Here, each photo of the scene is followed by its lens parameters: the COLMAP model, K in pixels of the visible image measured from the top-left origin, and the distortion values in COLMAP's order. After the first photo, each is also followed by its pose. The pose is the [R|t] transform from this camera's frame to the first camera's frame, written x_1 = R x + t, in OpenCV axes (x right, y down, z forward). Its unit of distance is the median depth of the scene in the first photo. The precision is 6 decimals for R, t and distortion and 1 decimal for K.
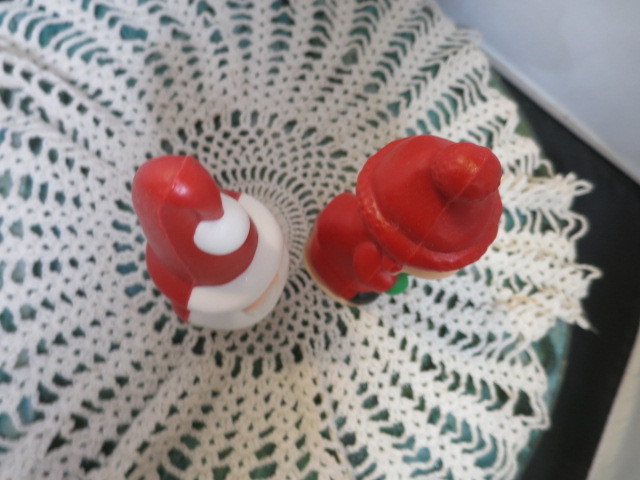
lens RADIAL K [[448.2, 0, 320.0], [0, 448.2, 240.0], [0, 0, 1]] dist [-0.073974, 0.037570]
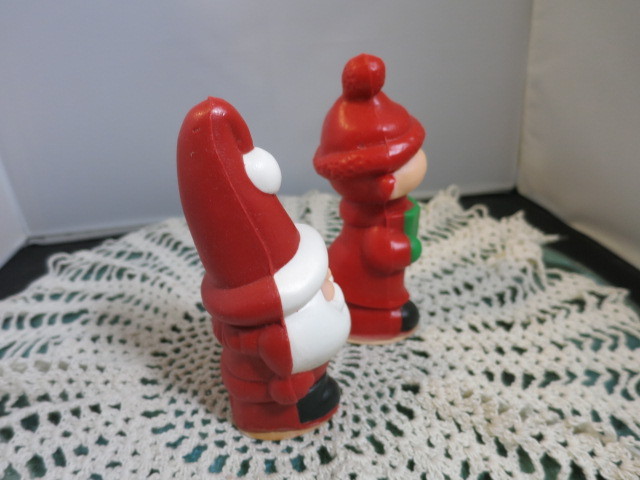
lens RADIAL K [[448.2, 0, 320.0], [0, 448.2, 240.0], [0, 0, 1]] dist [-0.073974, 0.037570]
pose [[0.718865, -0.541123, 0.436371, -0.375057], [0.692539, 0.503122, -0.516971, 0.405051], [0.060197, 0.673836, 0.736425, 0.134925]]
